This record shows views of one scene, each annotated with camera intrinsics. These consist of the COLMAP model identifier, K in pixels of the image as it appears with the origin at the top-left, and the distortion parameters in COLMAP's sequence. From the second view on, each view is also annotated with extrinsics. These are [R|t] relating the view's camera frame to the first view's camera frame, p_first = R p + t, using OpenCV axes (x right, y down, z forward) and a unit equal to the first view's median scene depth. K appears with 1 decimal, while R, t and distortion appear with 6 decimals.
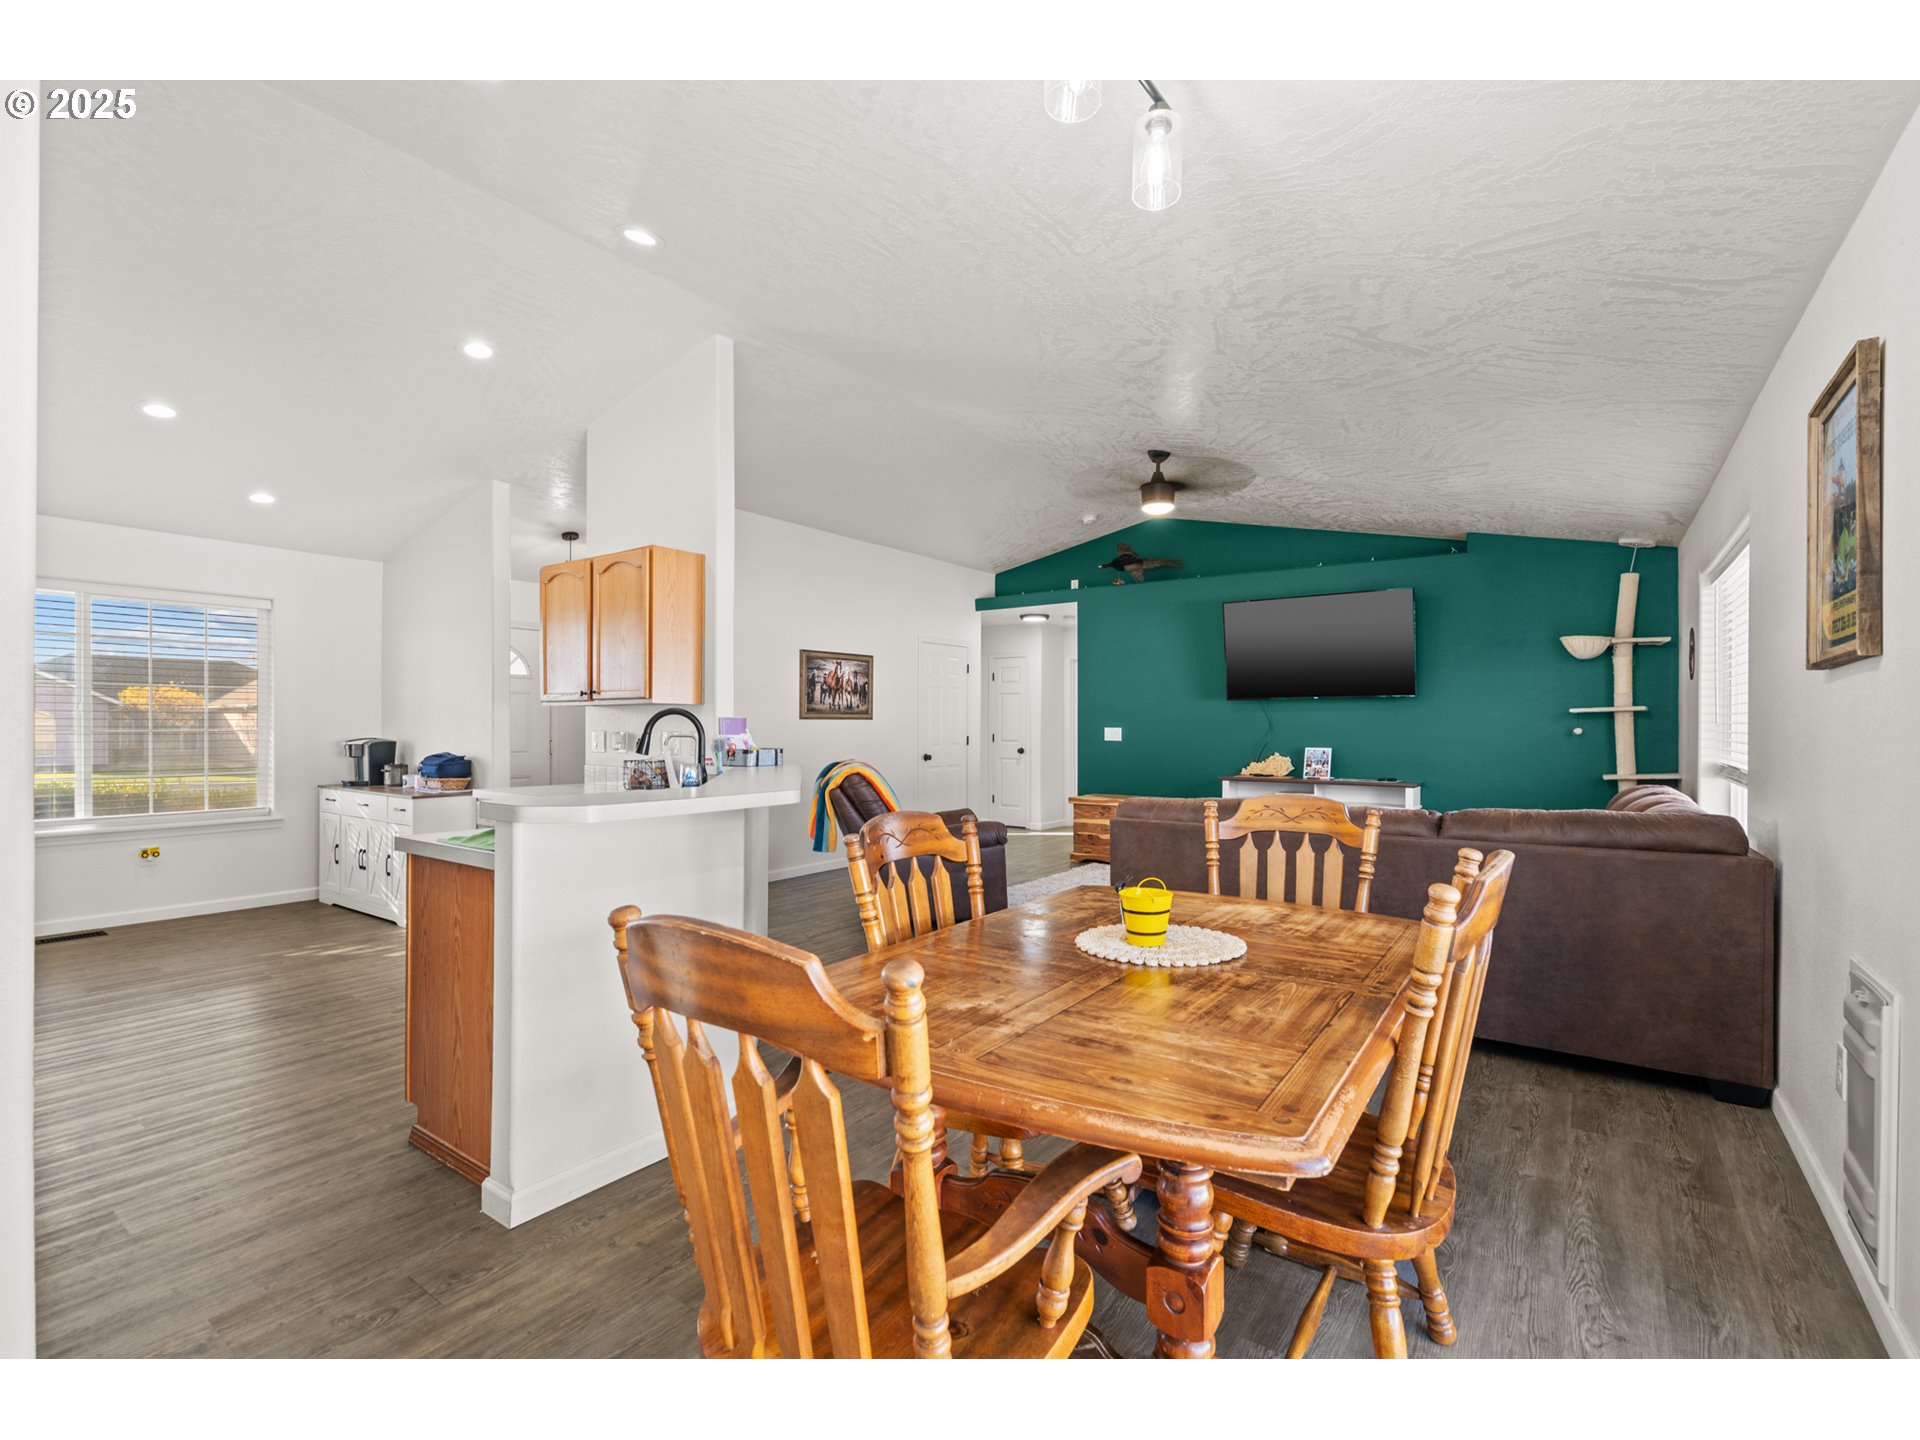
lens RADIAL K [[879.4, 0, 955.7], [0, 879.4, 730.3], [0, 0, 1]] dist [-0.000471, 0.001500]
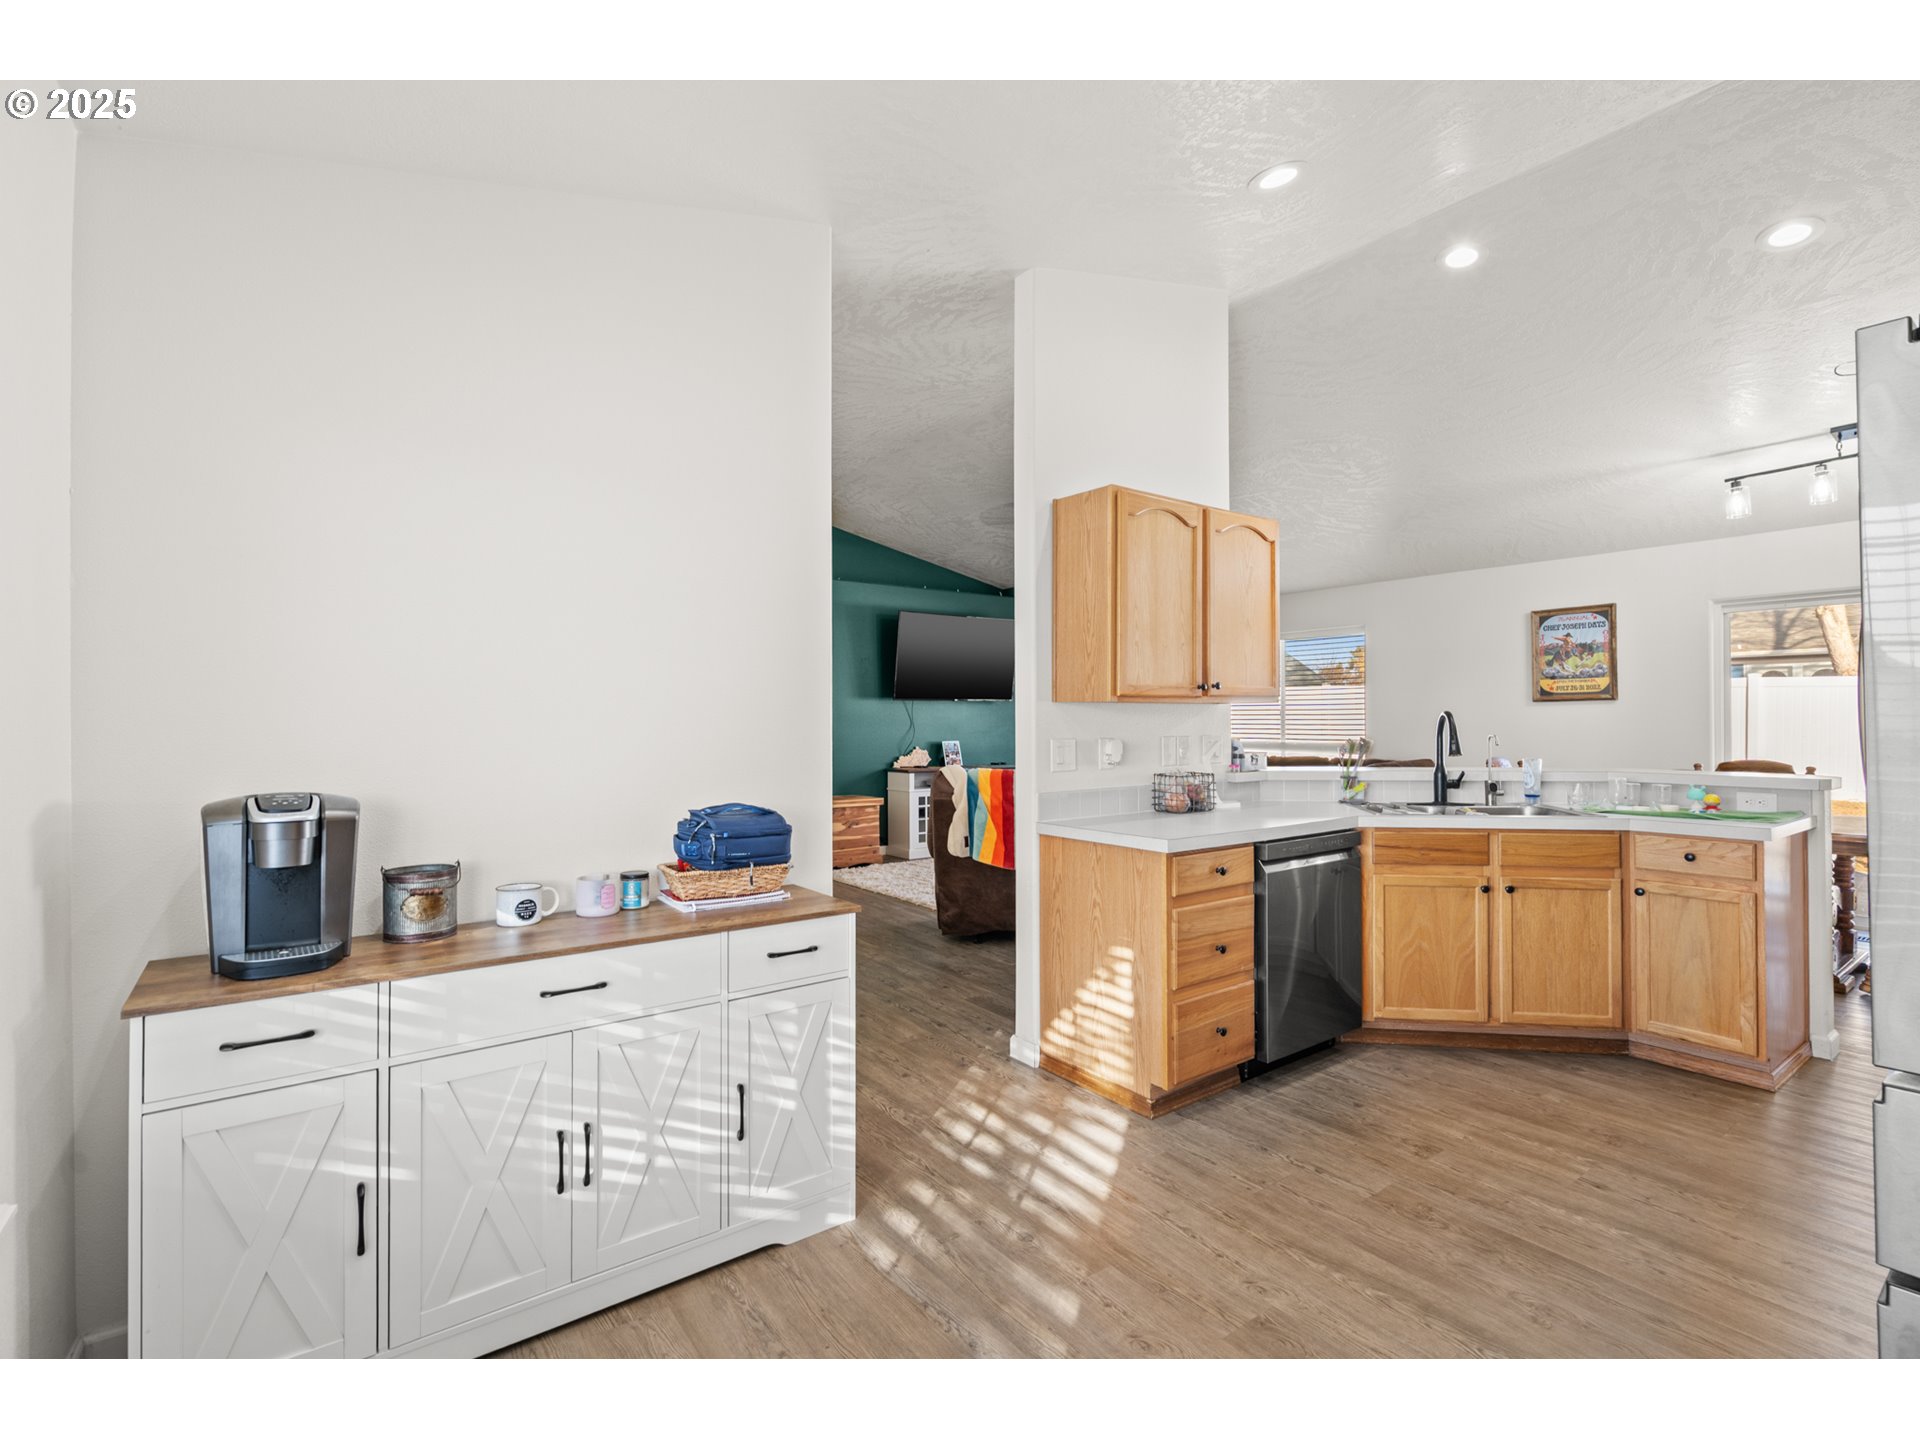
lens RADIAL K [[884.9, 0, 953.0], [0, 884.9, 720.0], [0, 0, 1]] dist [-0.000699, 0.000655]
pose [[0.313839, -0.005080, 0.949463, -0.716150], [0.009389, 0.999953, 0.002247, -0.011605], [-0.949430, 0.008209, 0.313872, 0.584560]]
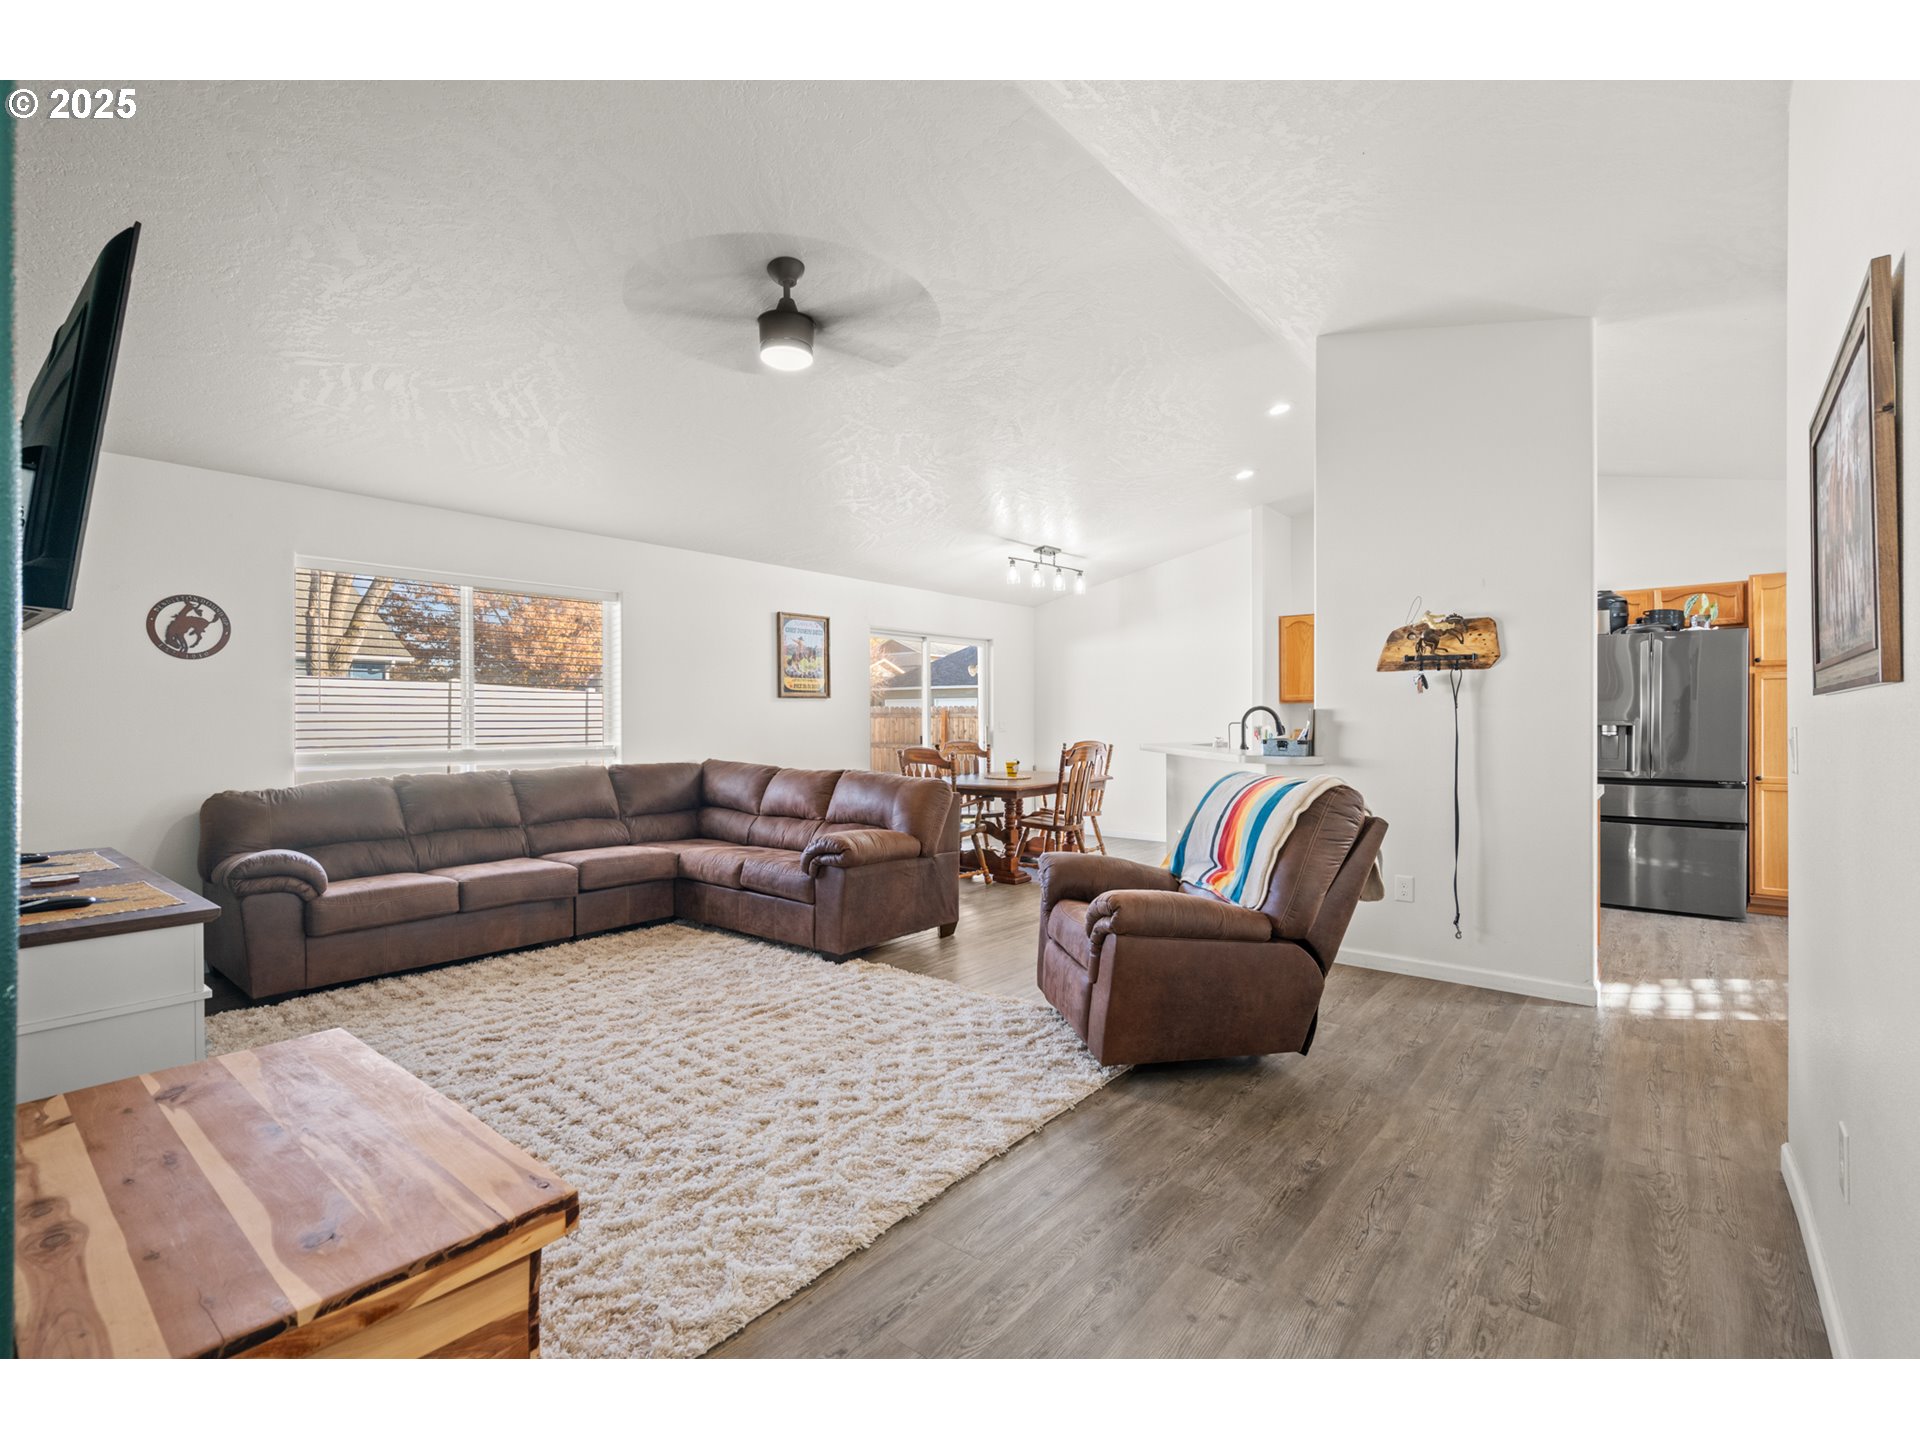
lens RADIAL K [[884.9, 0, 953.0], [0, 884.9, 720.0], [0, 0, 1]] dist [-0.000699, 0.000655]
pose [[-0.997836, -0.003519, 0.065655, 0.054681], [-0.002897, 0.999950, 0.009573, -0.008046], [-0.065685, 0.009362, -0.997796, 1.225861]]
